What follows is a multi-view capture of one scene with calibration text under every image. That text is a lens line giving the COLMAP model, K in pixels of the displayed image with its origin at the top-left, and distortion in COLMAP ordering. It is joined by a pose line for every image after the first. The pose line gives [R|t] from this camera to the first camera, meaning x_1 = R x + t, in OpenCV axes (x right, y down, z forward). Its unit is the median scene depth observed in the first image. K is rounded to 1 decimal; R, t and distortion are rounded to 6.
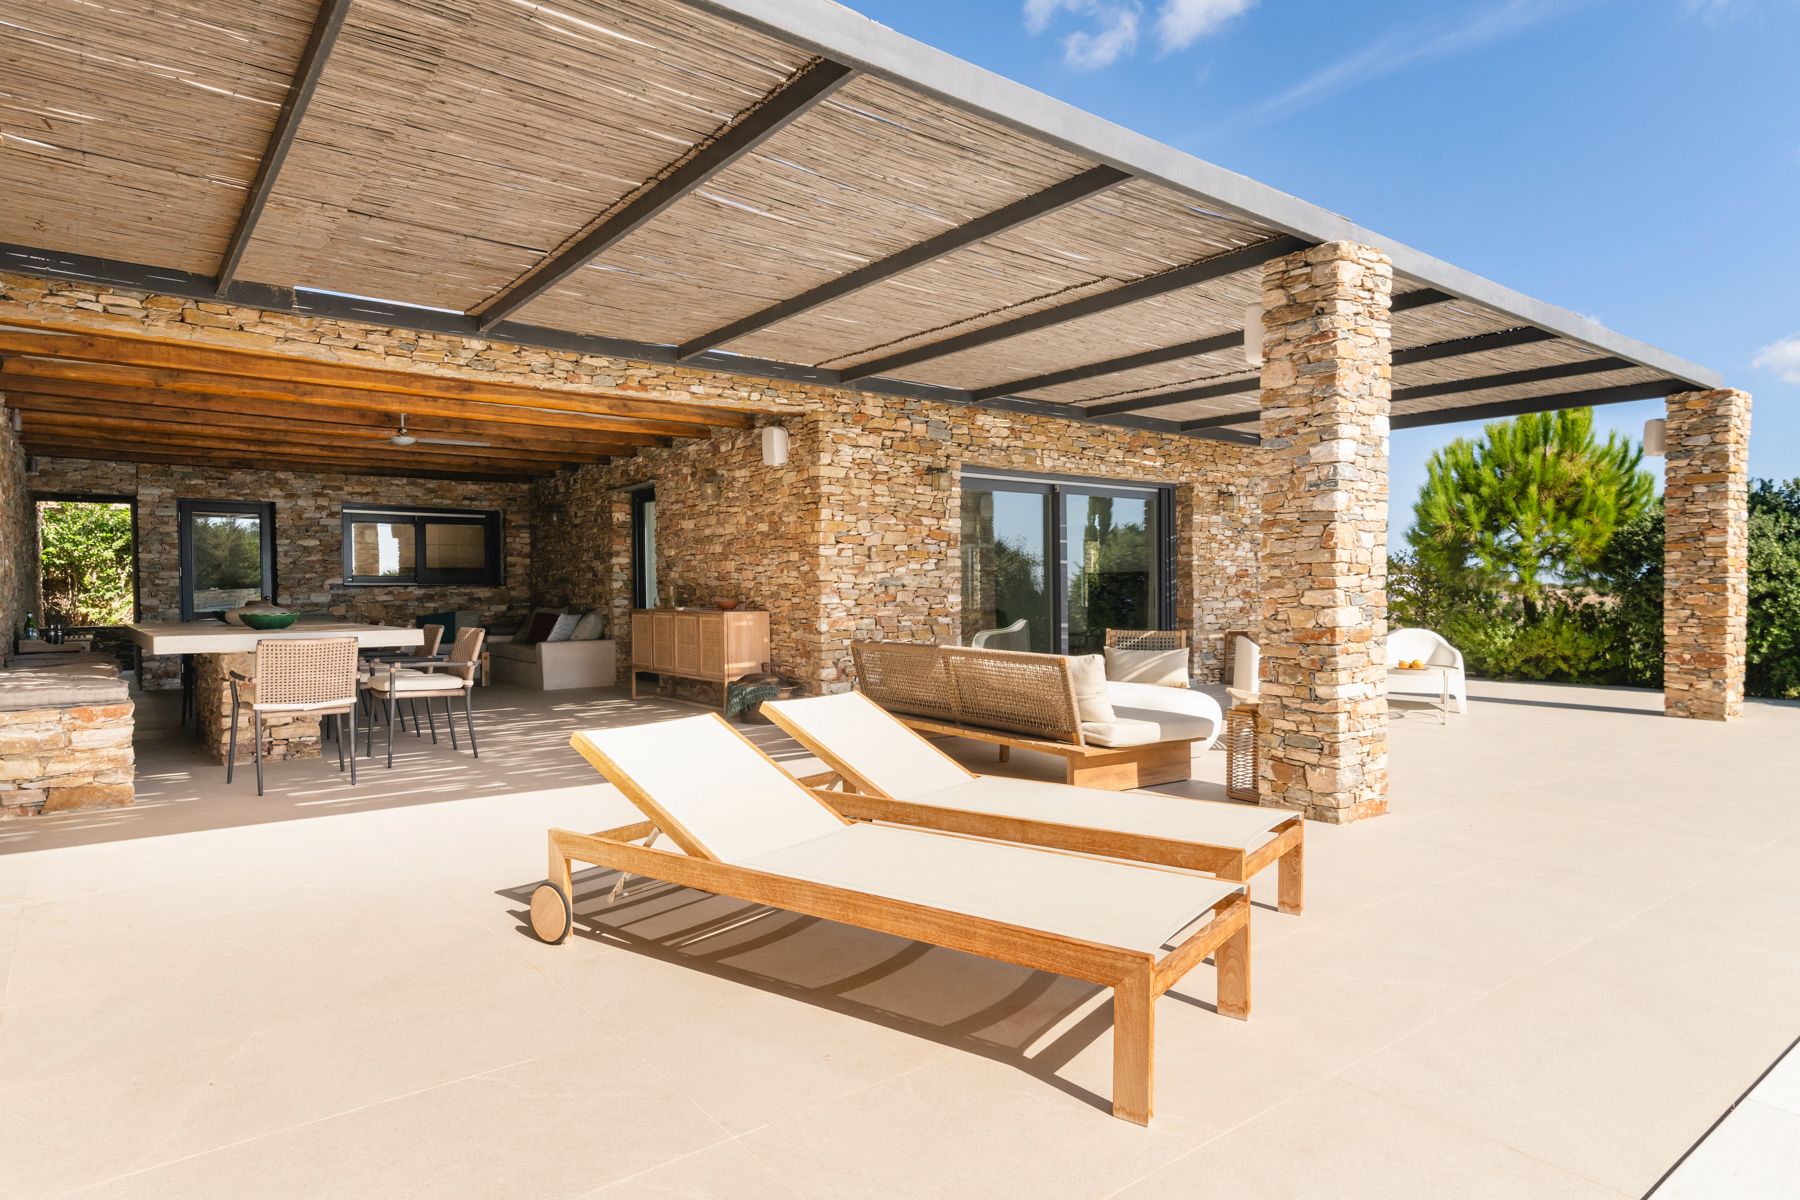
lens RADIAL K [[1050.1, 0, 934.8], [0, 1050.1, 597.2], [0, 0, 1]] dist [0.016010, 0.001719]
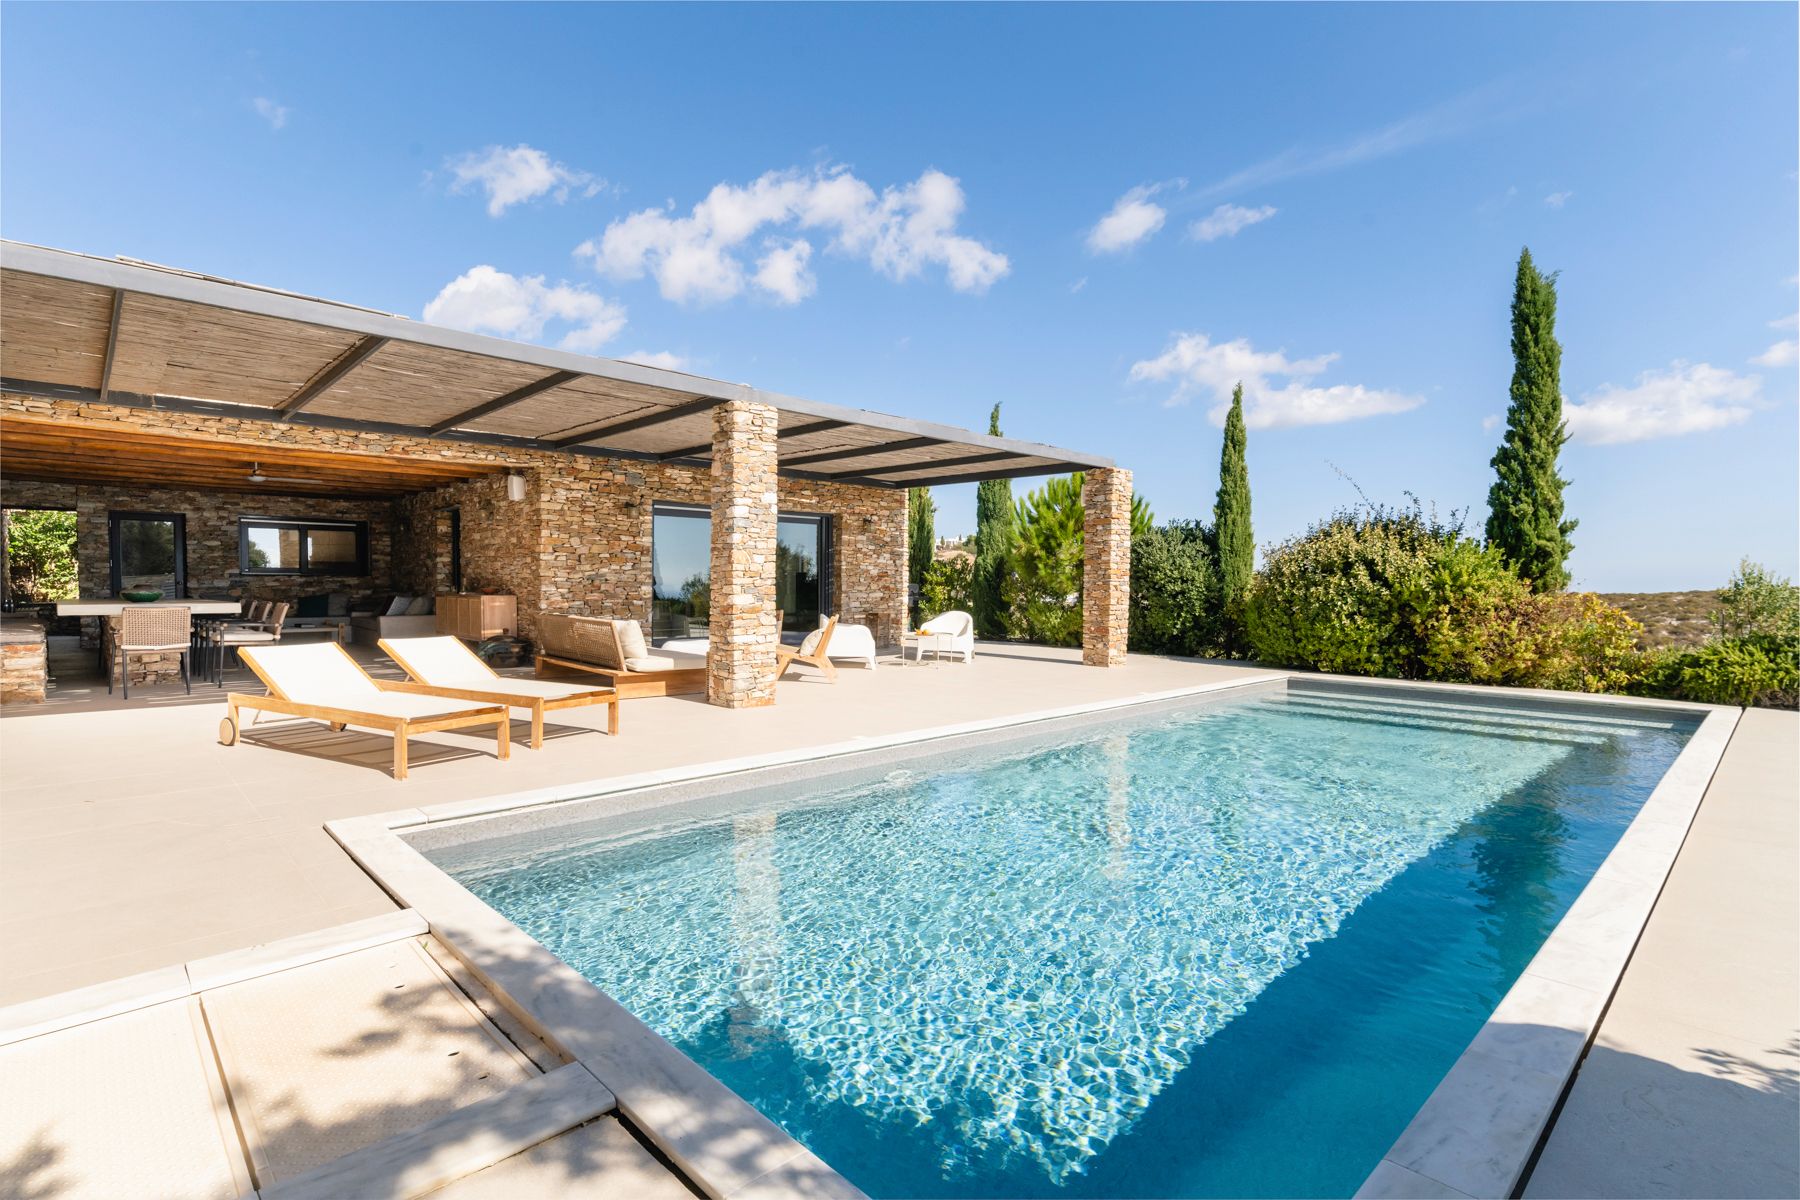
lens RADIAL K [[858.5, 0, 918.0], [0, 858.5, 605.6], [0, 0, 1]] dist [0.002552, -0.005141]
pose [[0.994289, 0.009390, 0.106304, 0.299122], [-0.011383, 0.999770, 0.018162, -0.001328], [-0.106110, -0.019268, 0.994168, -0.311795]]
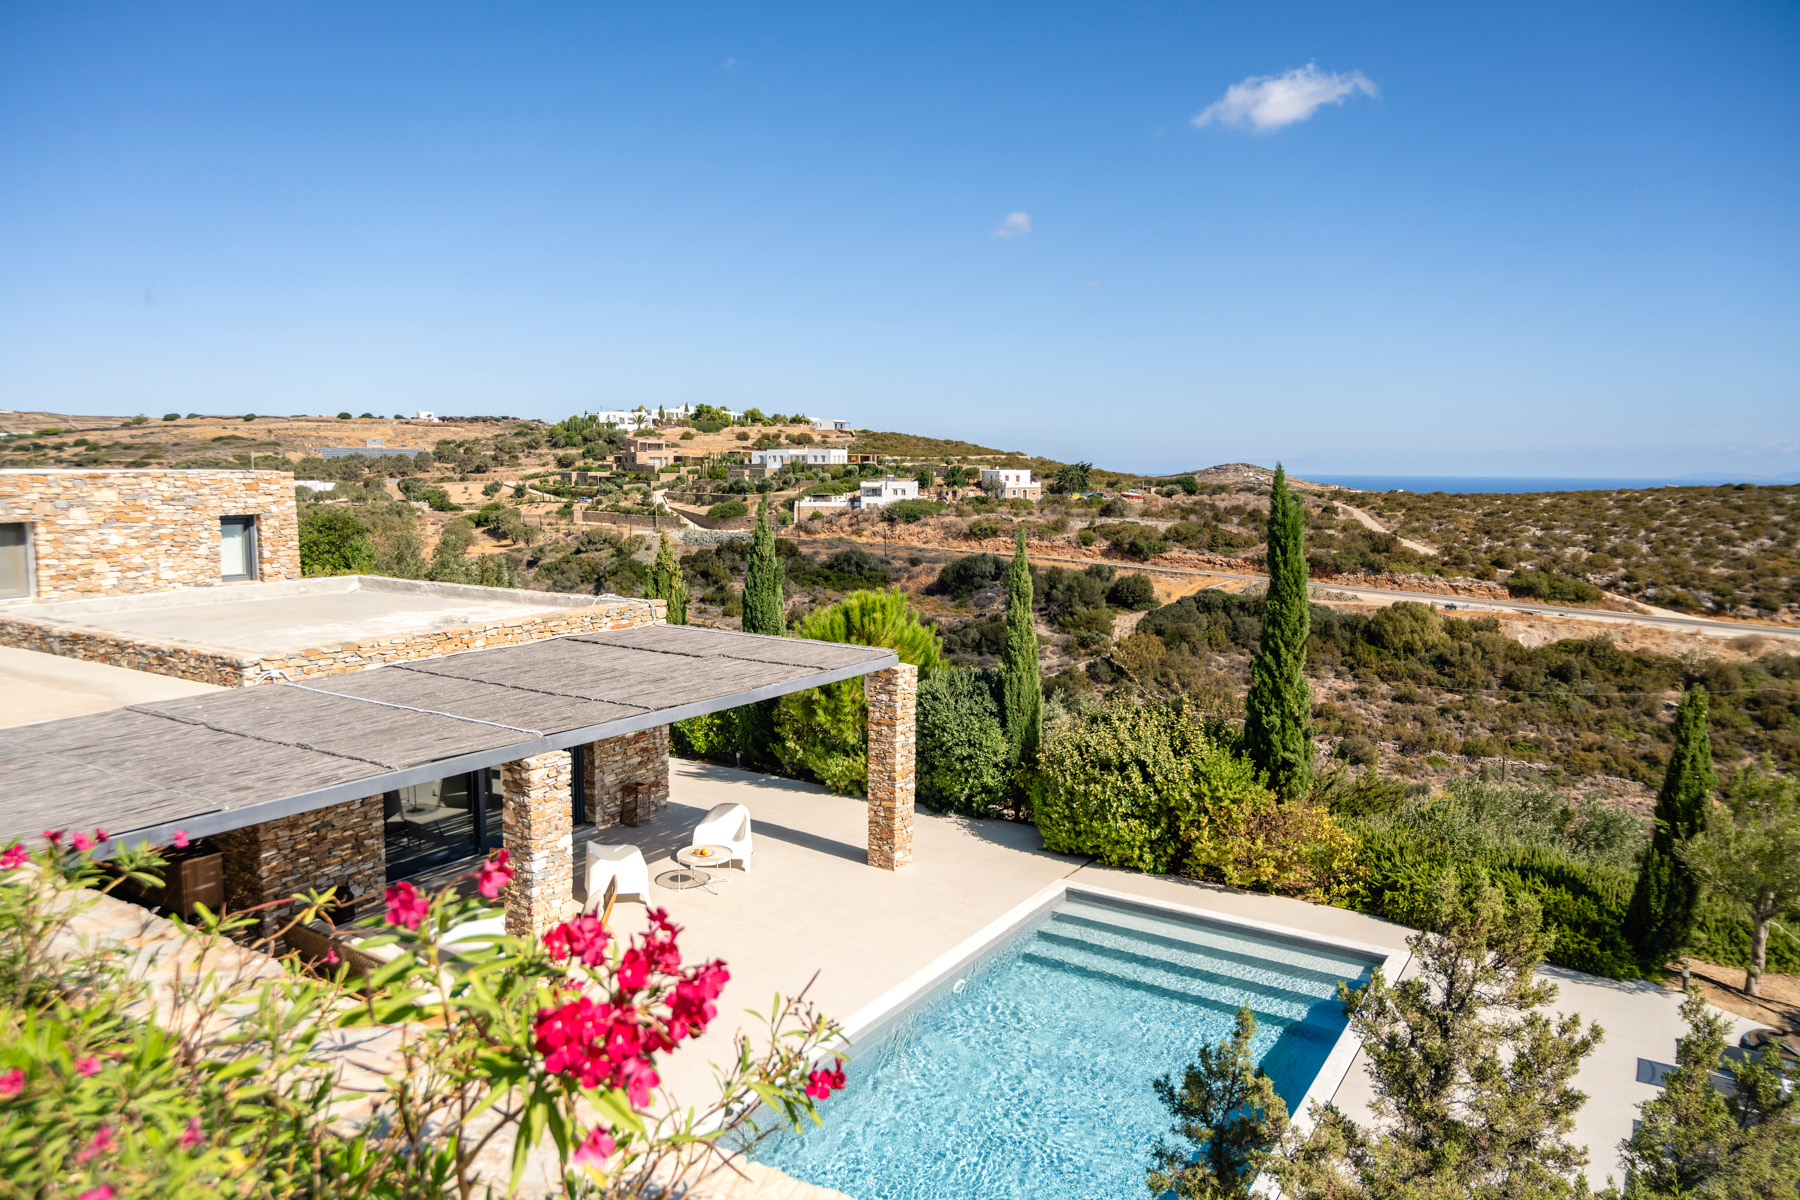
lens RADIAL K [[1171.4, 0, 902.1], [0, 1171.4, 595.6], [0, 0, 1]] dist [-0.002413, 0.002731]
pose [[0.945189, -0.022225, 0.325768, 0.182306], [-0.003534, 0.996926, 0.078268, -0.436965], [-0.326506, -0.075129, 0.942205, -0.649815]]
